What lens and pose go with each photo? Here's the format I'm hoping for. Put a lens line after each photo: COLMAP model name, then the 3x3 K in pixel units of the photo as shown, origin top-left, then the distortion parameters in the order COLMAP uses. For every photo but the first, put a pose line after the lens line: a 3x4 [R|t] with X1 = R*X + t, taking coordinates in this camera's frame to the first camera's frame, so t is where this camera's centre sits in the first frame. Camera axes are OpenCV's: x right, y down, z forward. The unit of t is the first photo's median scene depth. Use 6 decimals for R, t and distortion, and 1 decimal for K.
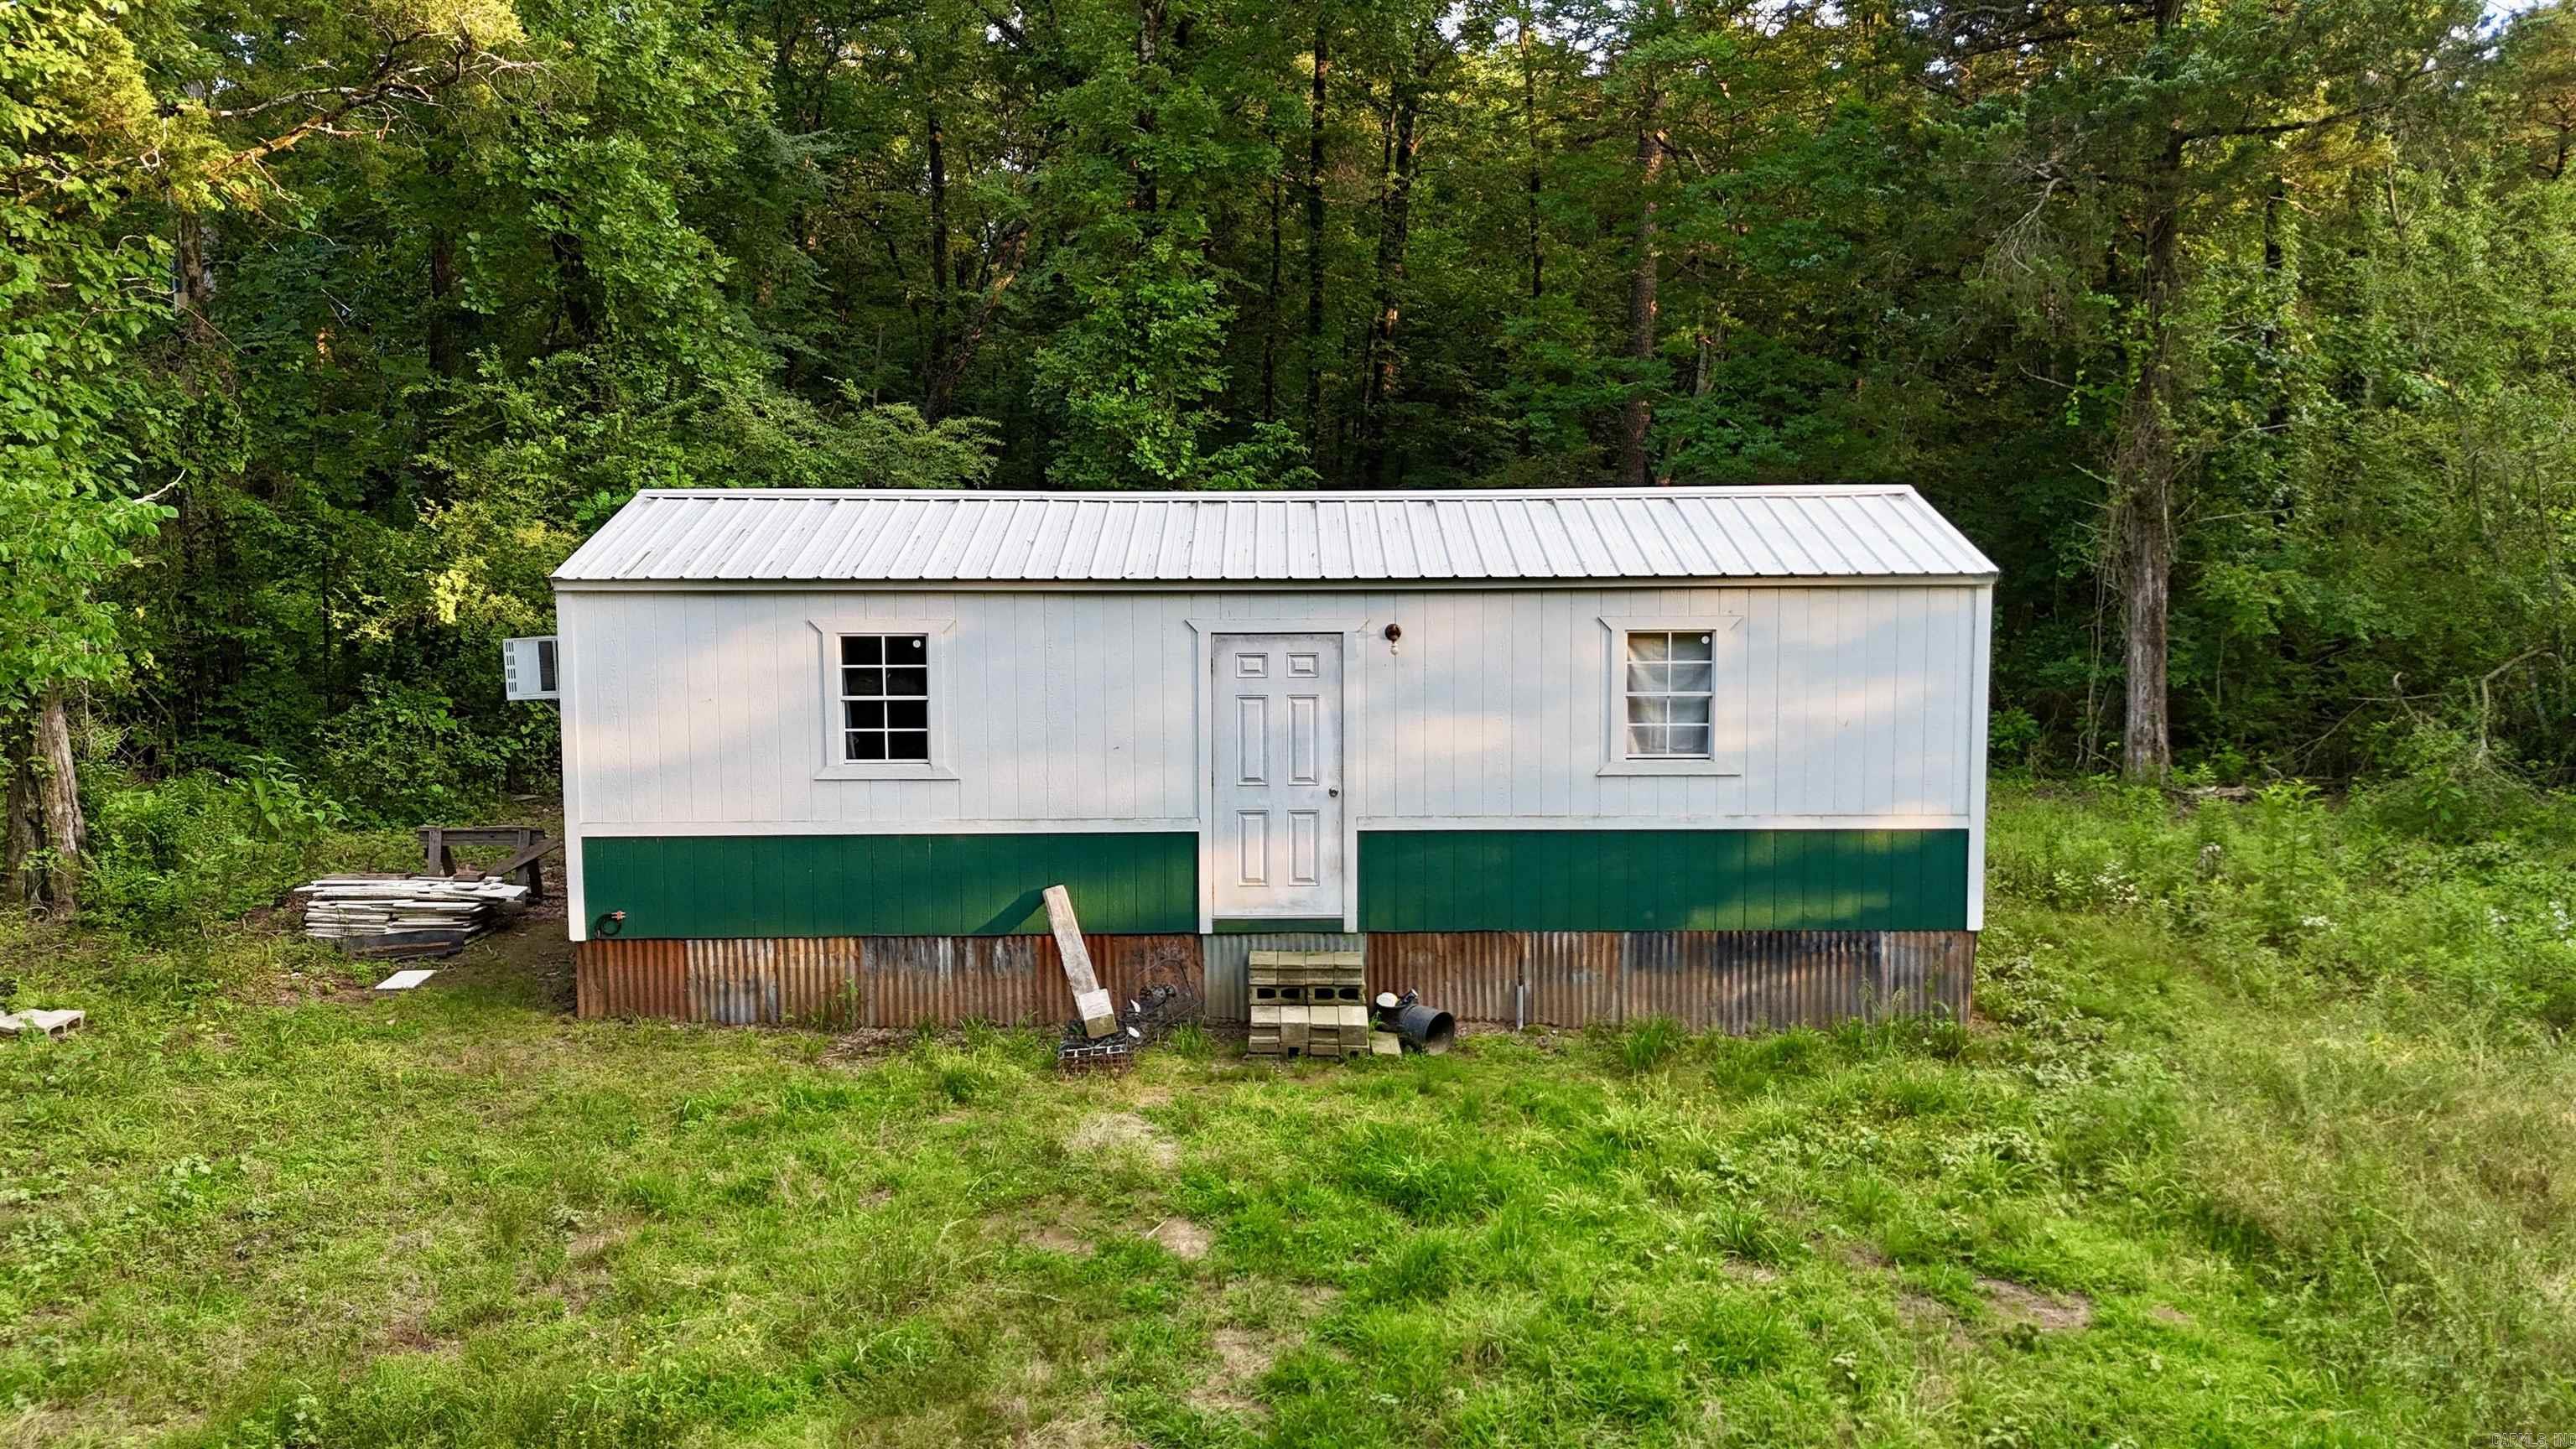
lens RADIAL K [[1866.5, 0, 1288.0], [0, 1866.5, 724.5], [0, 0, 1]] dist [0.097660, -0.109955]
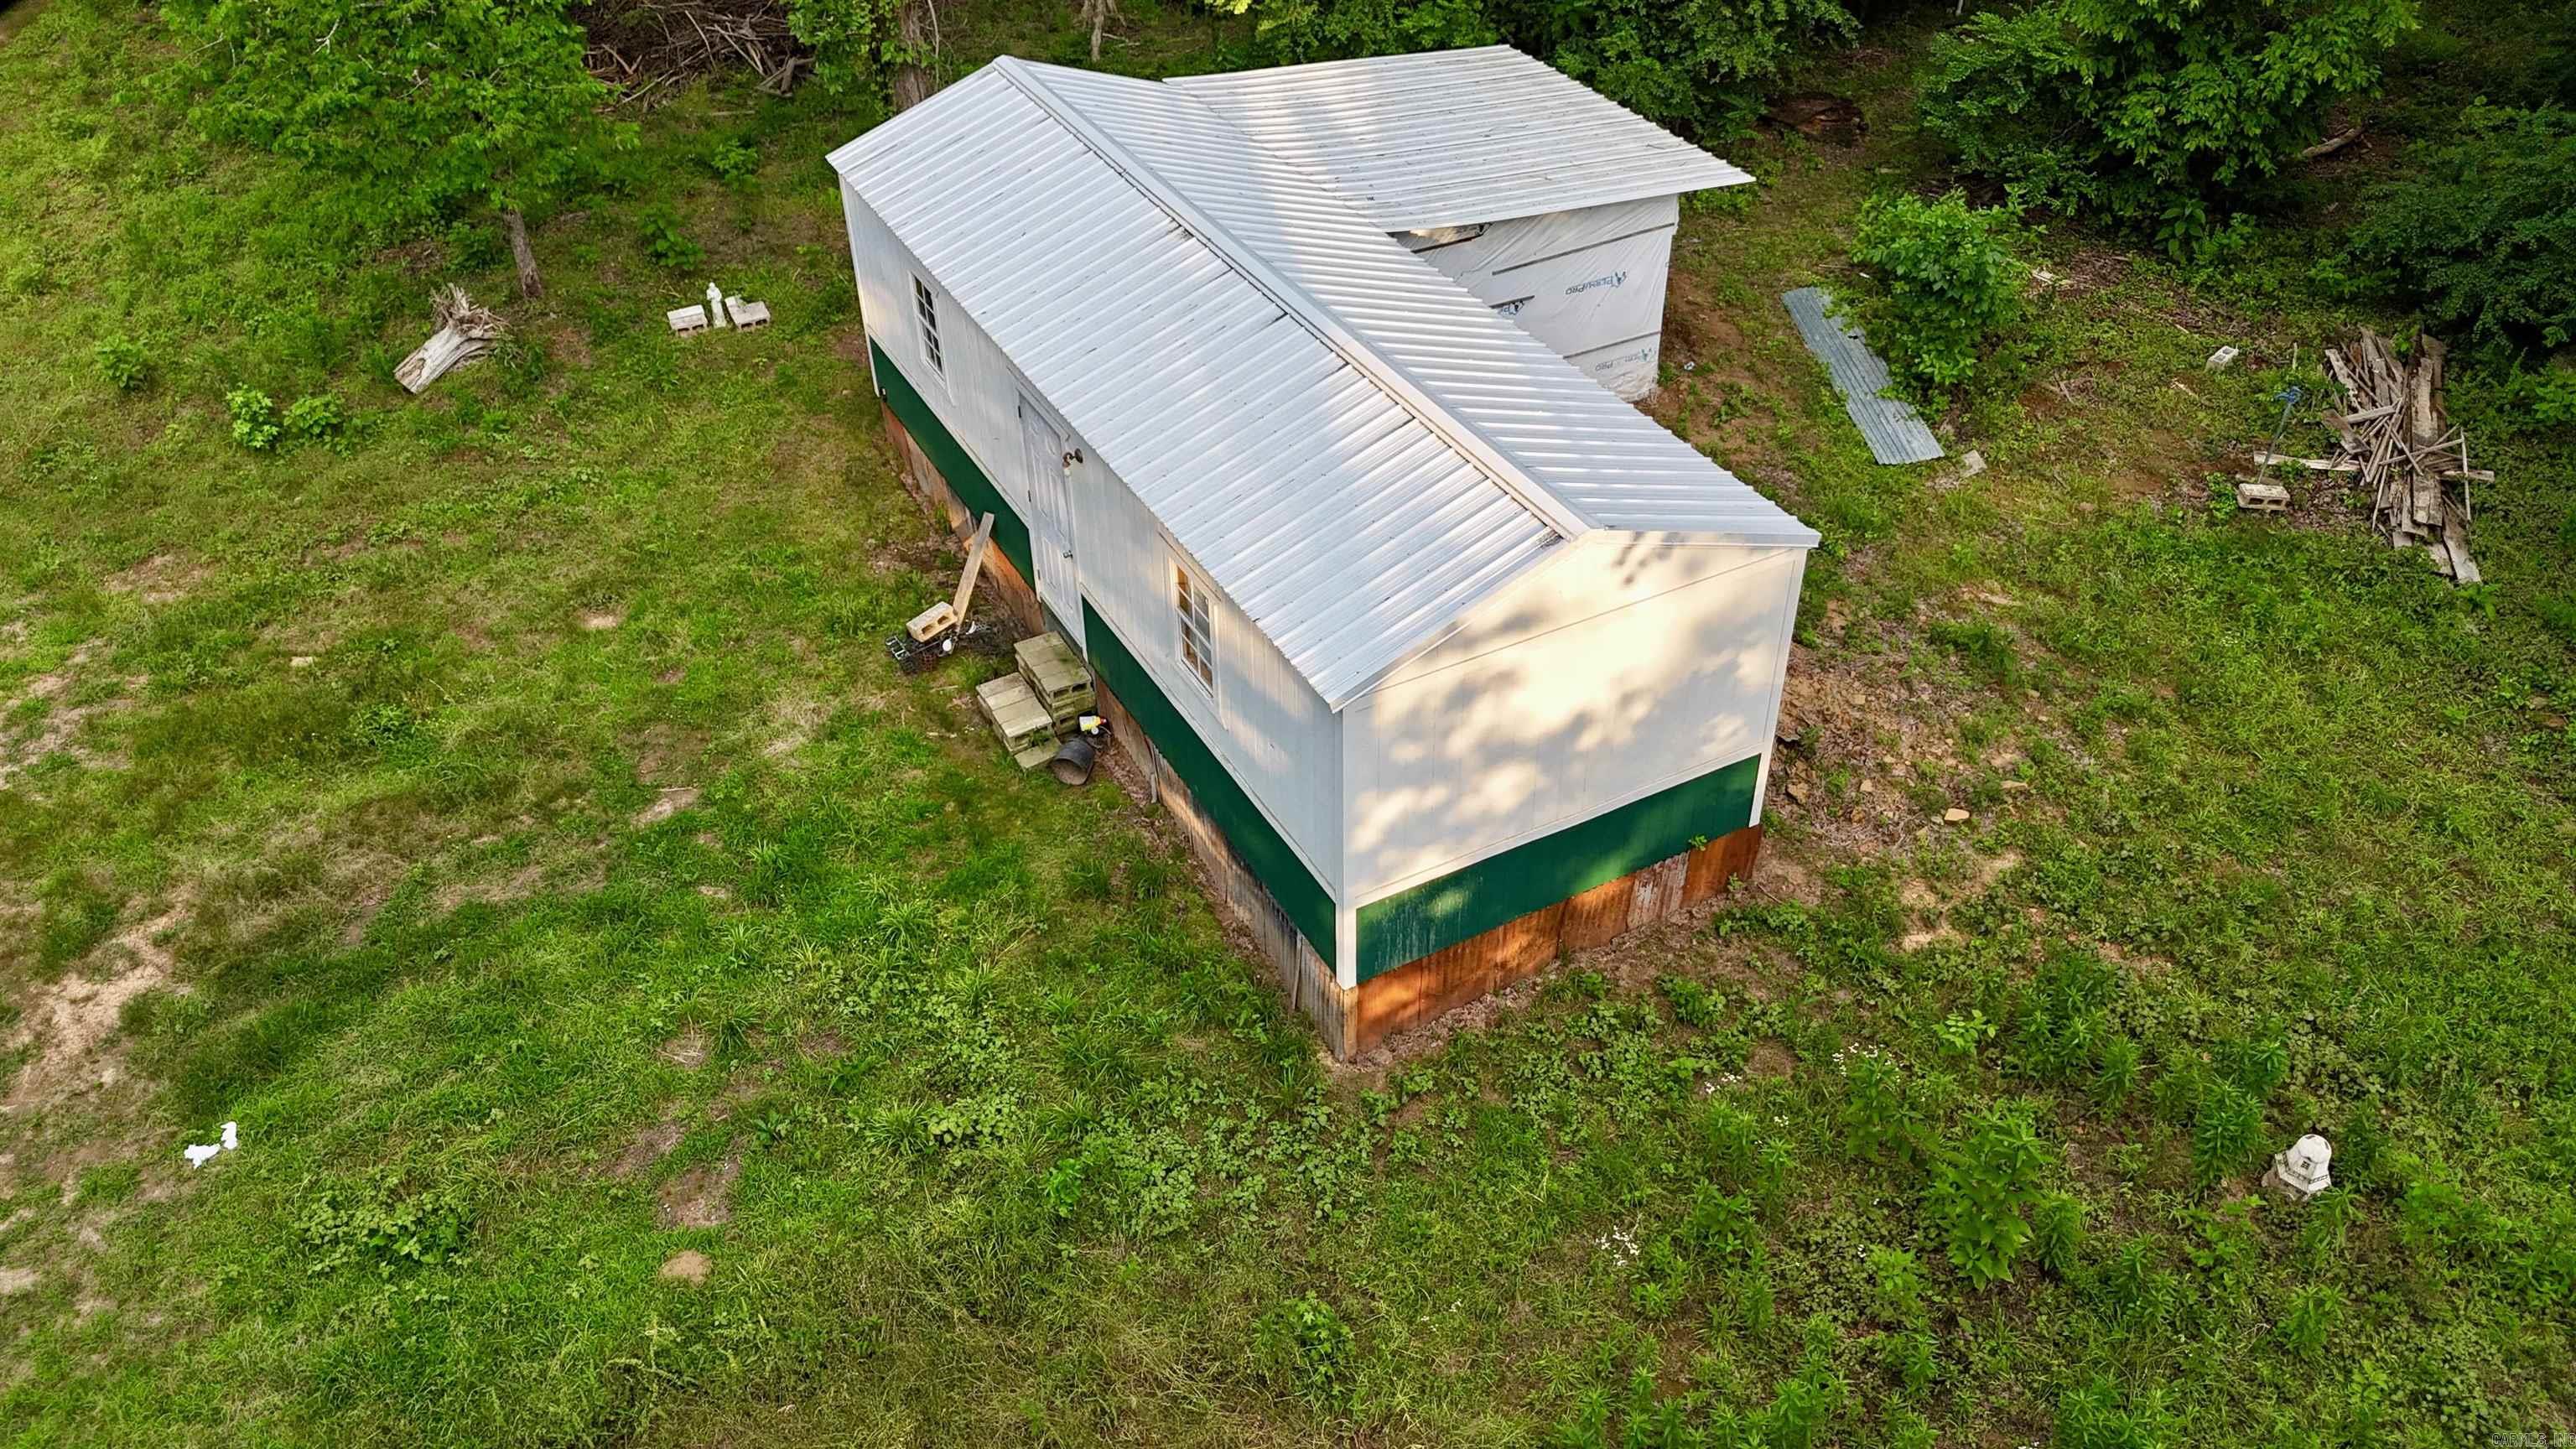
lens RADIAL K [[1866.5, 0, 1288.0], [0, 1866.5, 724.5], [0, 0, 1]] dist [0.097660, -0.109955]
pose [[0.462839, 0.545016, -0.699098, 0.962139], [-0.054019, 0.804531, 0.591449, -0.574967], [0.884795, -0.235981, 0.401809, 0.630433]]
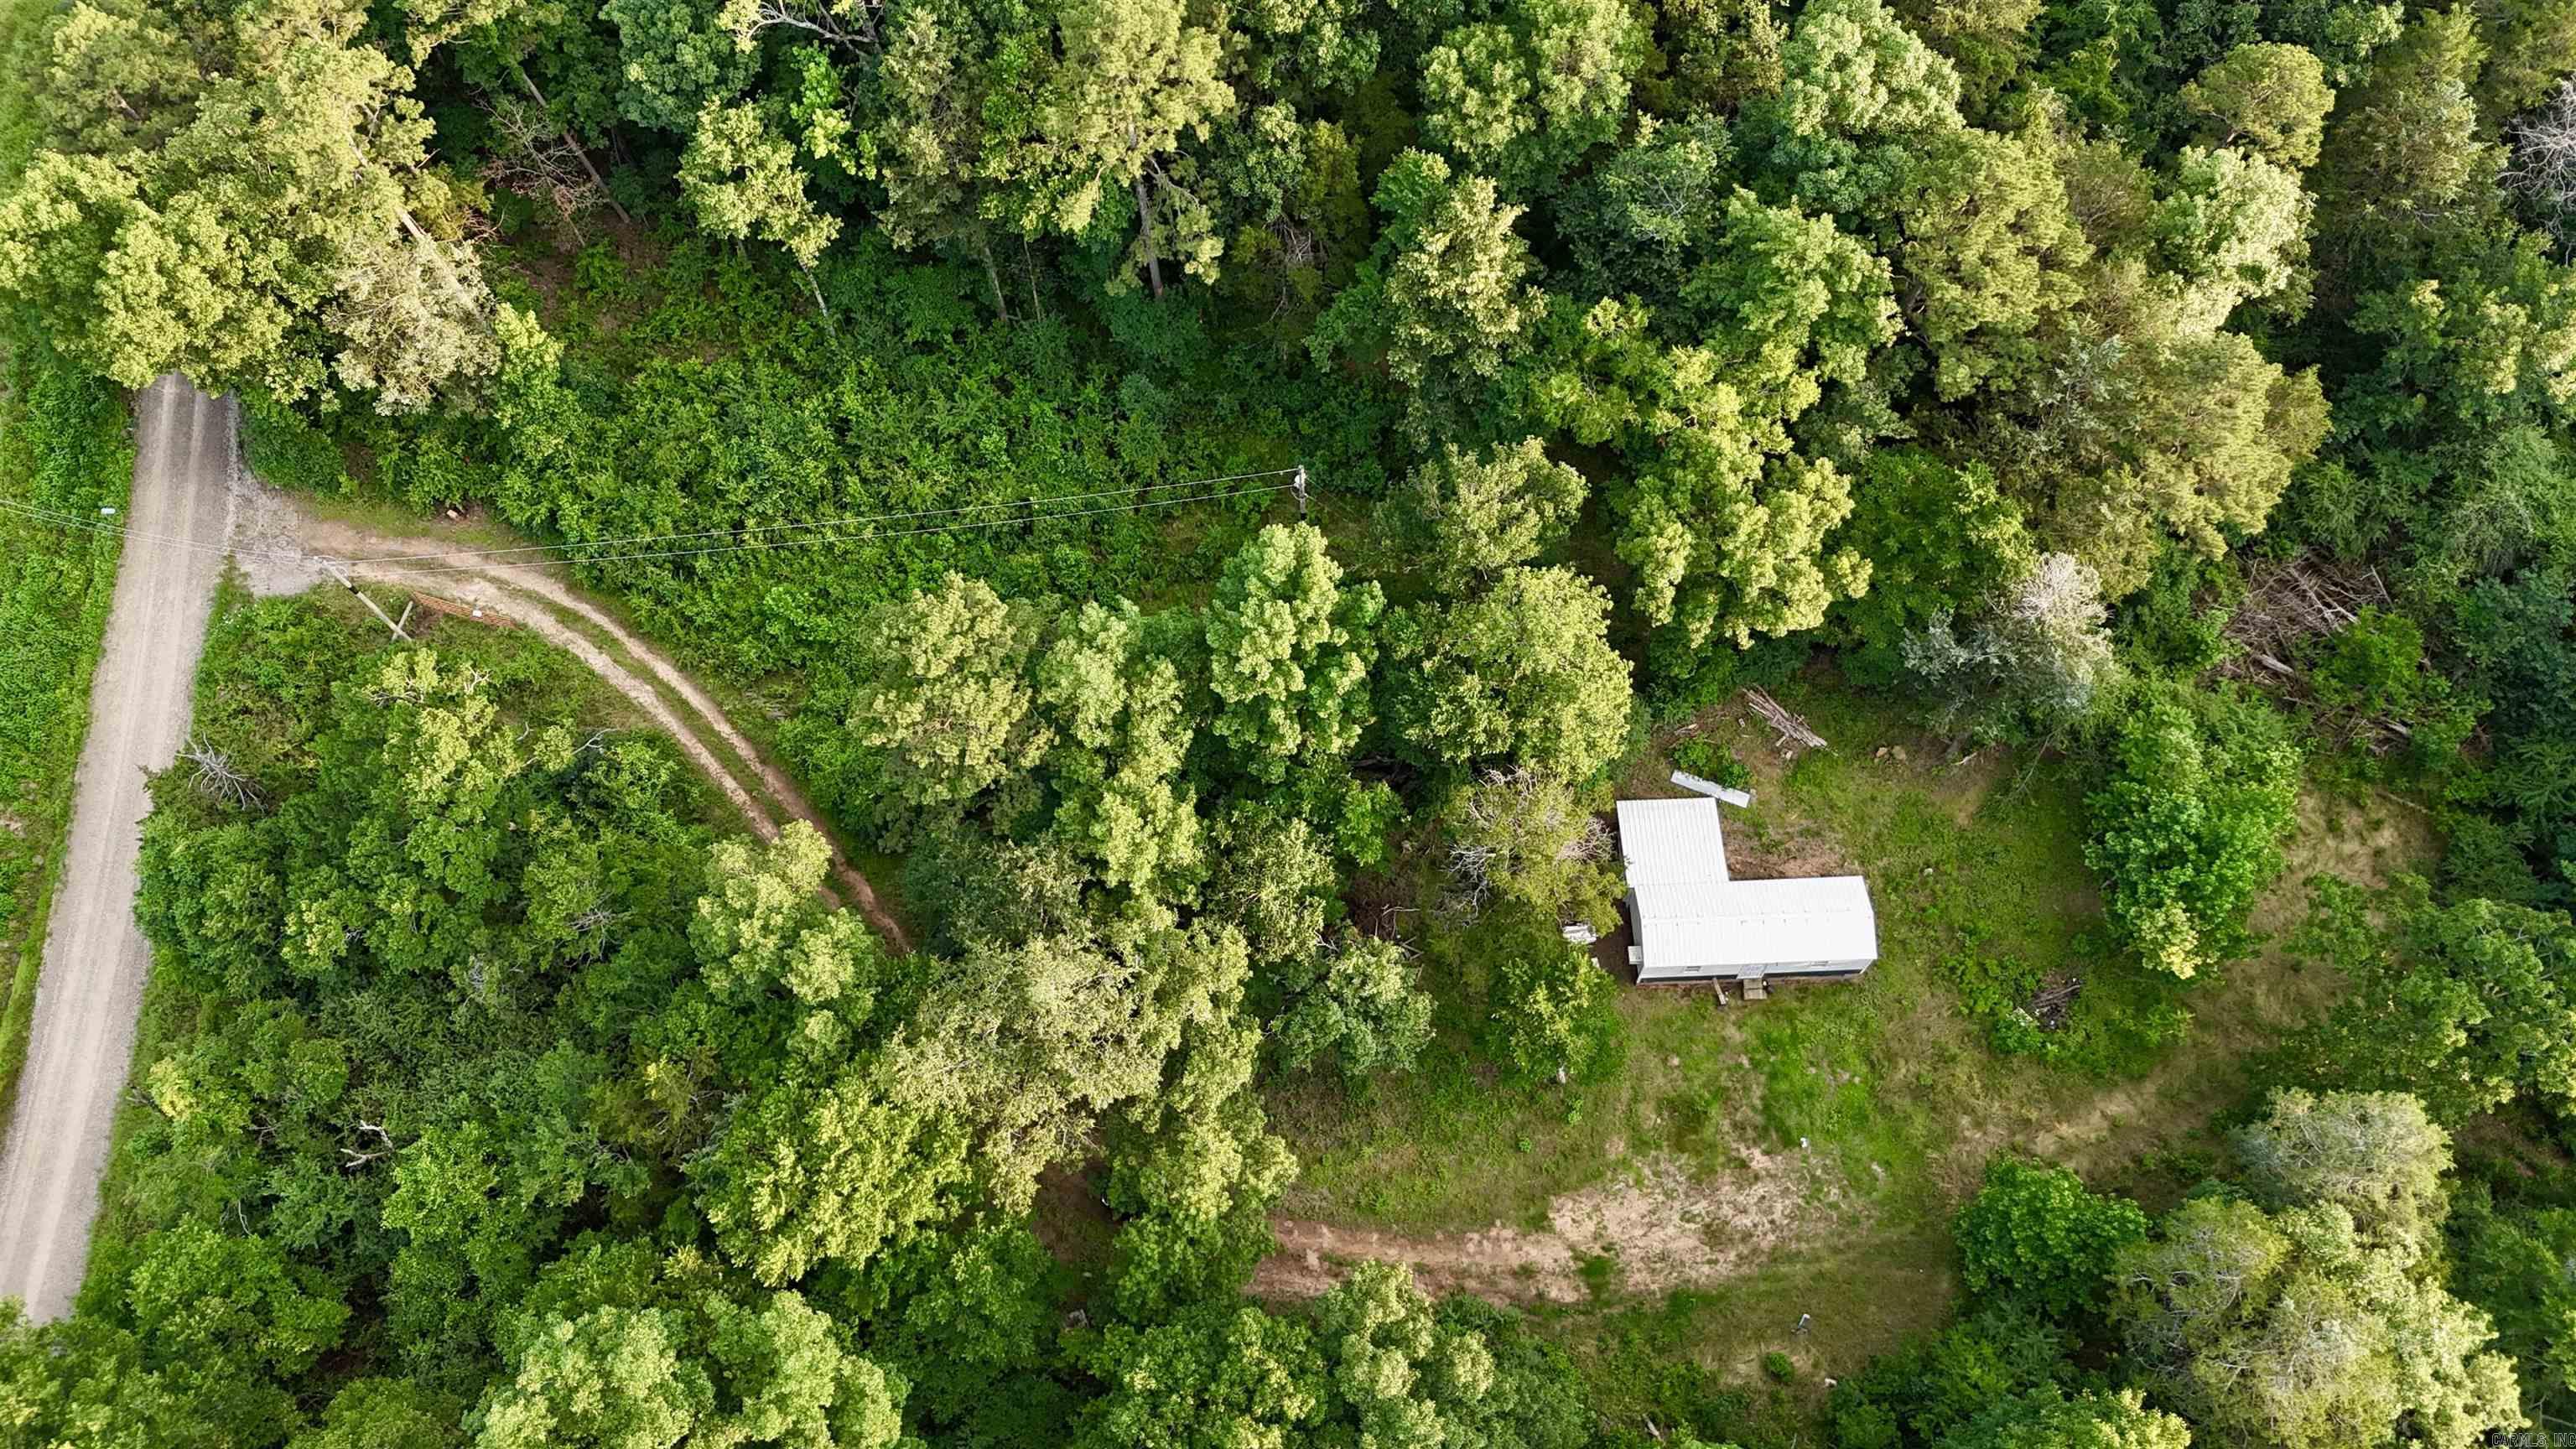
lens RADIAL K [[1866.5, 0, 1288.0], [0, 1866.5, 724.5], [0, 0, 1]] dist [0.097660, -0.109955]
pose [[0.999579, -0.018935, 0.021969, -1.689637], [-0.009168, 0.512369, 0.858716, -5.766844], [-0.027516, -0.858557, 0.511980, -1.465567]]
